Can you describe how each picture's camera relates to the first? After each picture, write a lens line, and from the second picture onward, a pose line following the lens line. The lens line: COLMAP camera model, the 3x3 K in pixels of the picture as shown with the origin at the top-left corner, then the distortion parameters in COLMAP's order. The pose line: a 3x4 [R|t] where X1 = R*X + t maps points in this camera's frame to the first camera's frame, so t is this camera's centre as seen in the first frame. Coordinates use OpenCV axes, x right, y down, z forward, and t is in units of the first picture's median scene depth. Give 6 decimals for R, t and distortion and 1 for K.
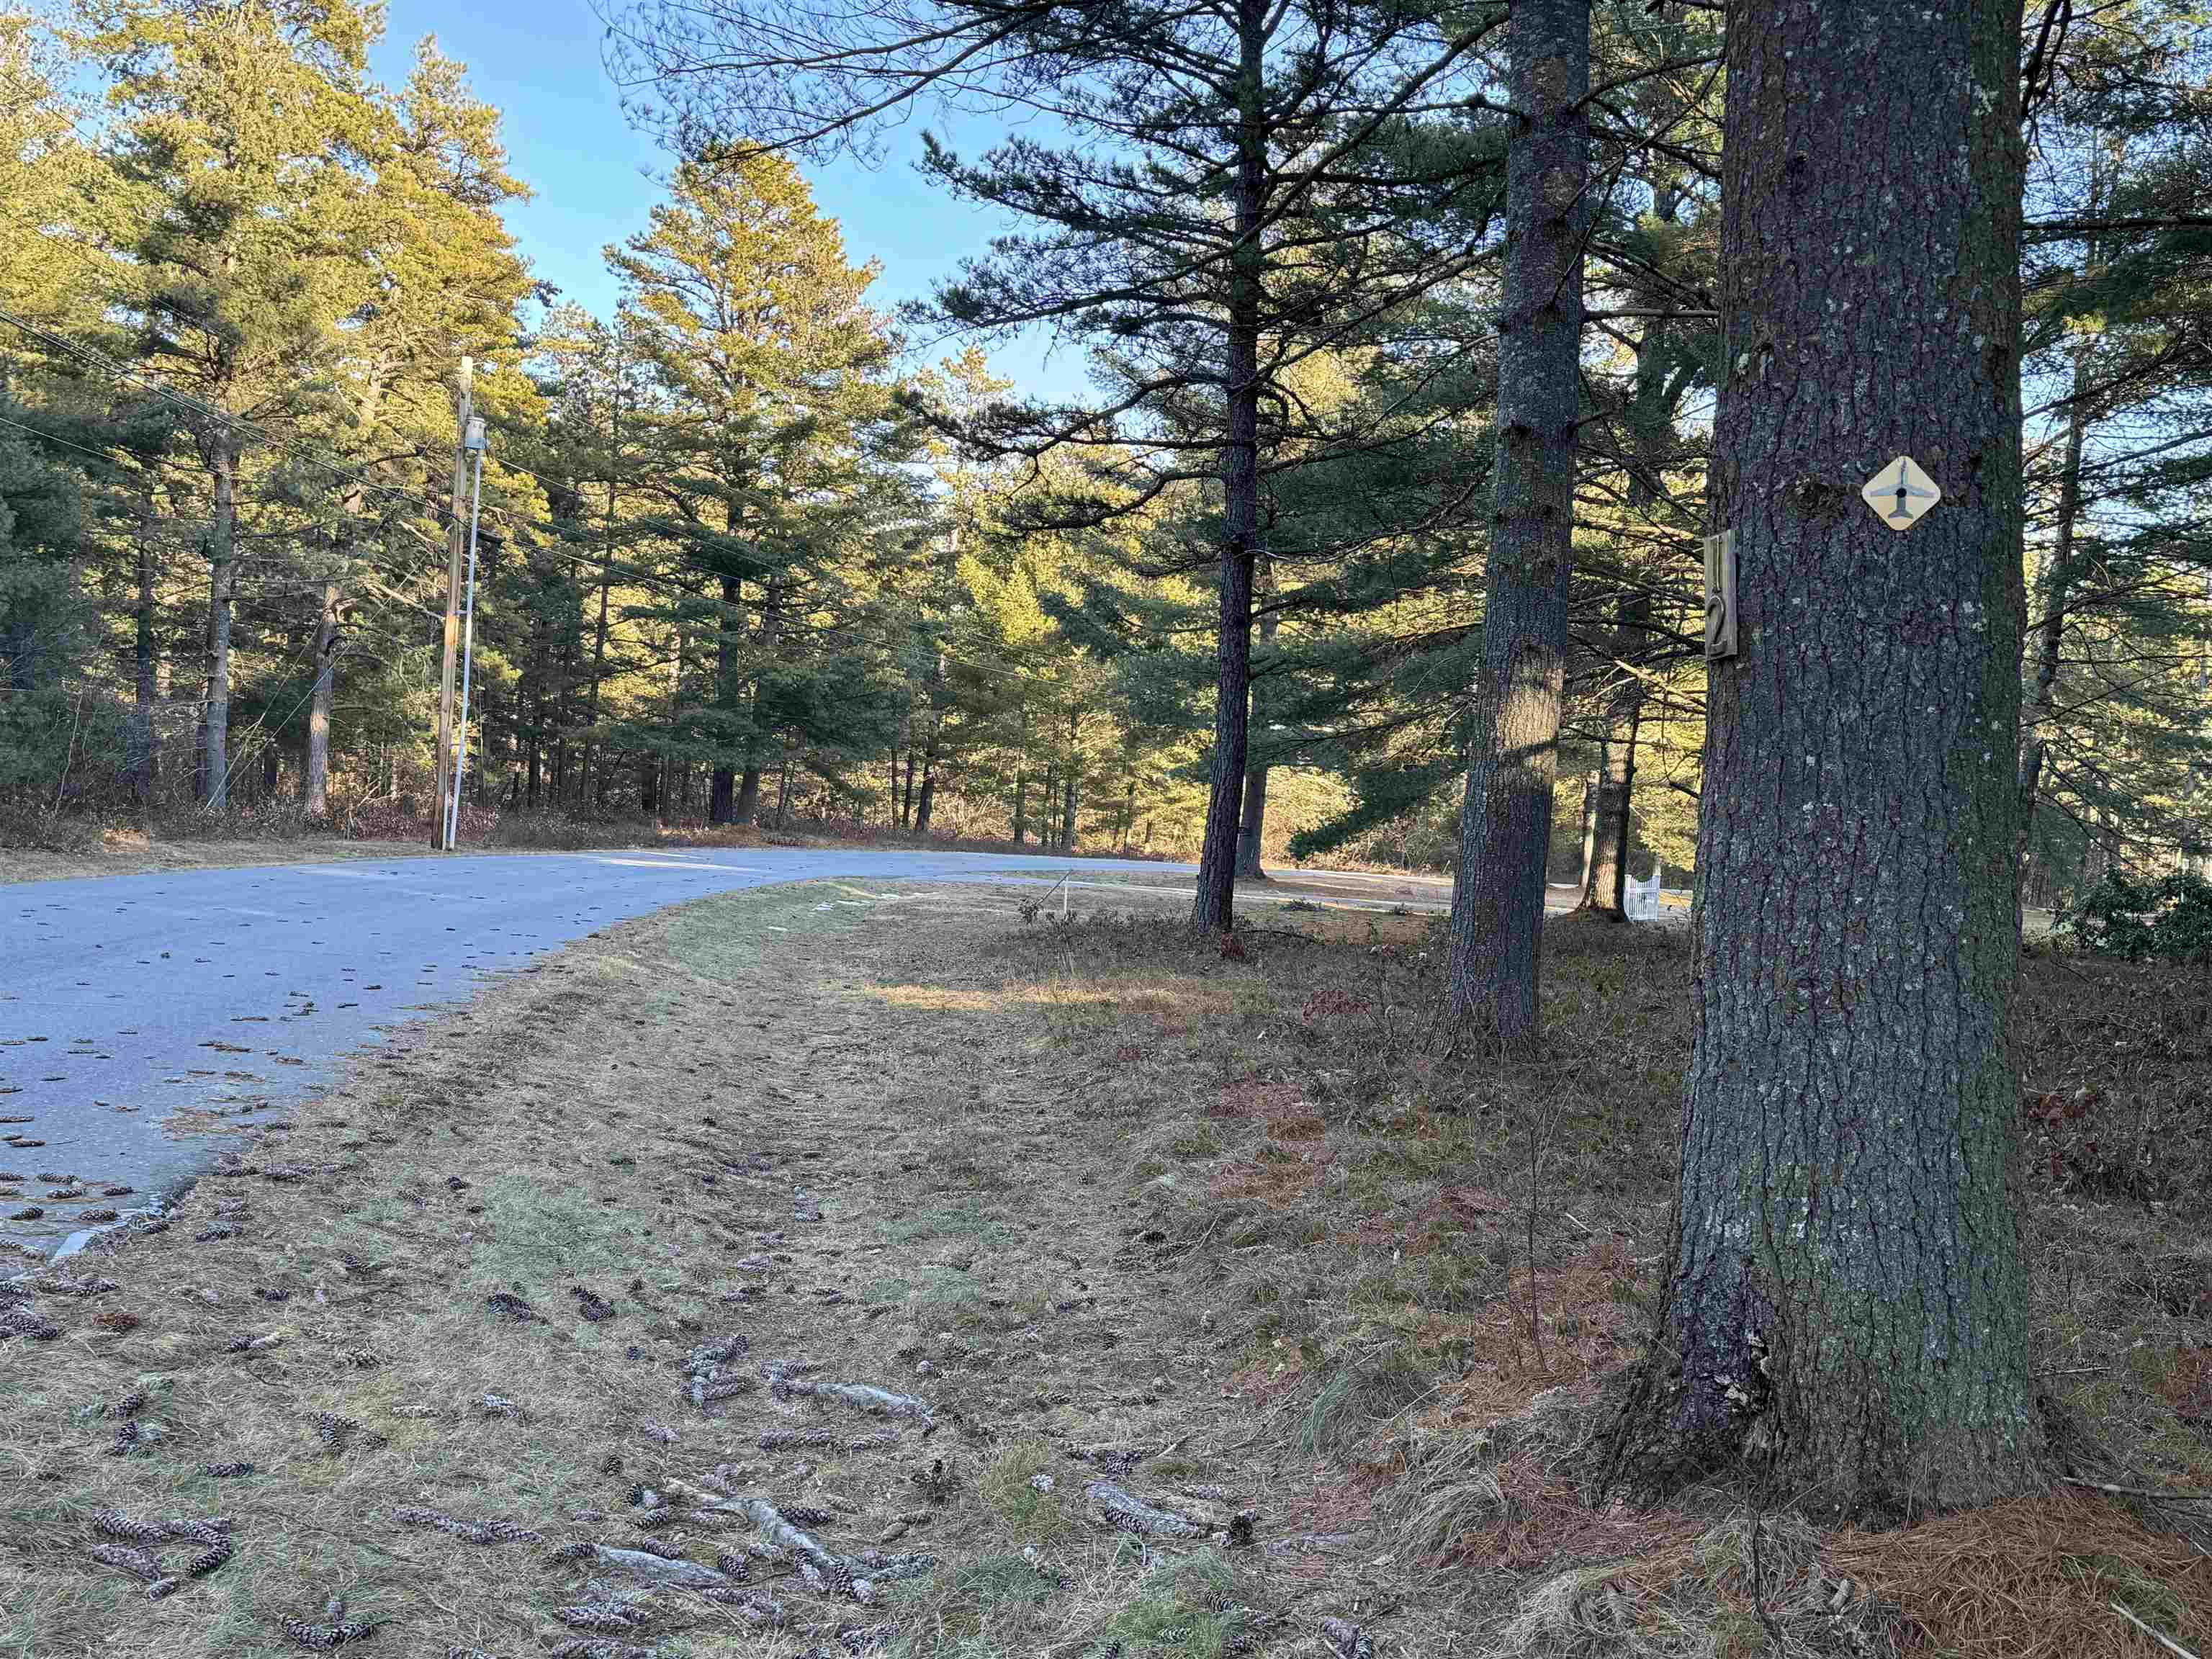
lens RADIAL K [[2394.7, 0, 1106.0], [0, 2394.7, 829.5], [0, 0, 1]] dist [0.081310, -0.005631]
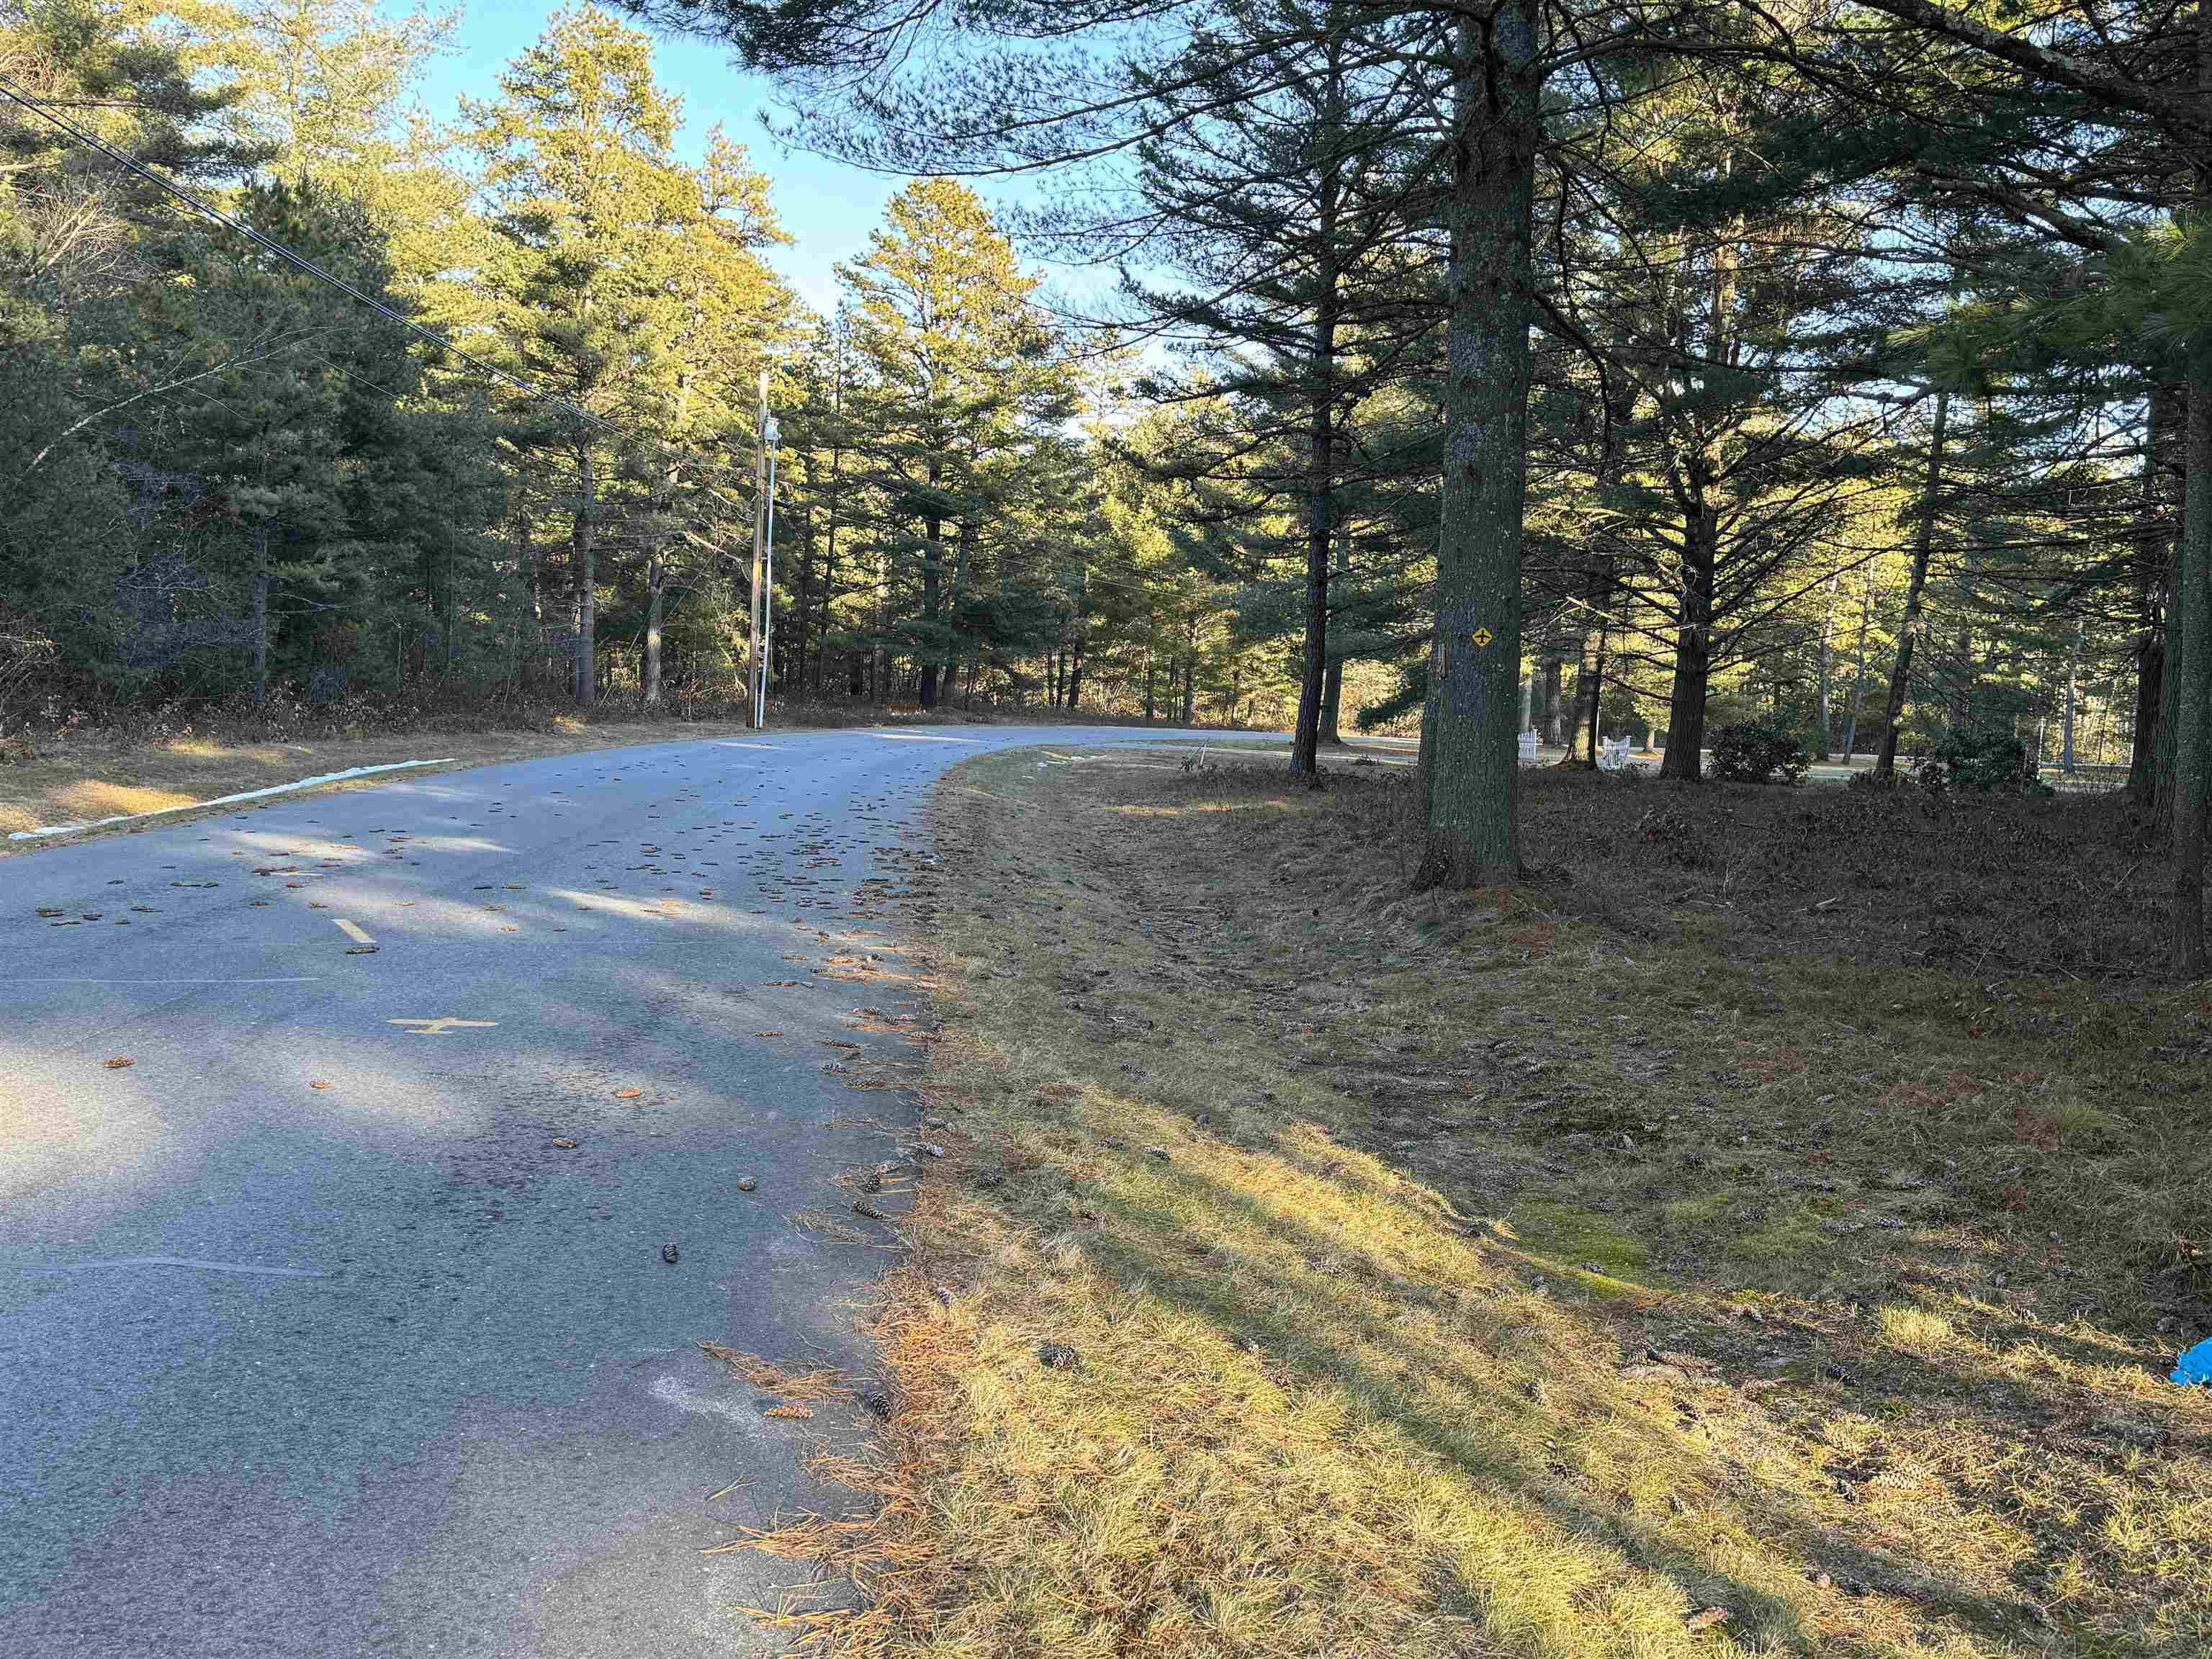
lens RADIAL K [[1989.0, 0, 1106.0], [0, 1989.0, 829.5], [0, 0, 1]] dist [0.282585, -0.831900]
pose [[0.998577, -0.008845, -0.052595, -0.005346], [0.012092, 0.998018, 0.061752, -0.001734], [0.051945, -0.062300, 0.996705, -0.105100]]
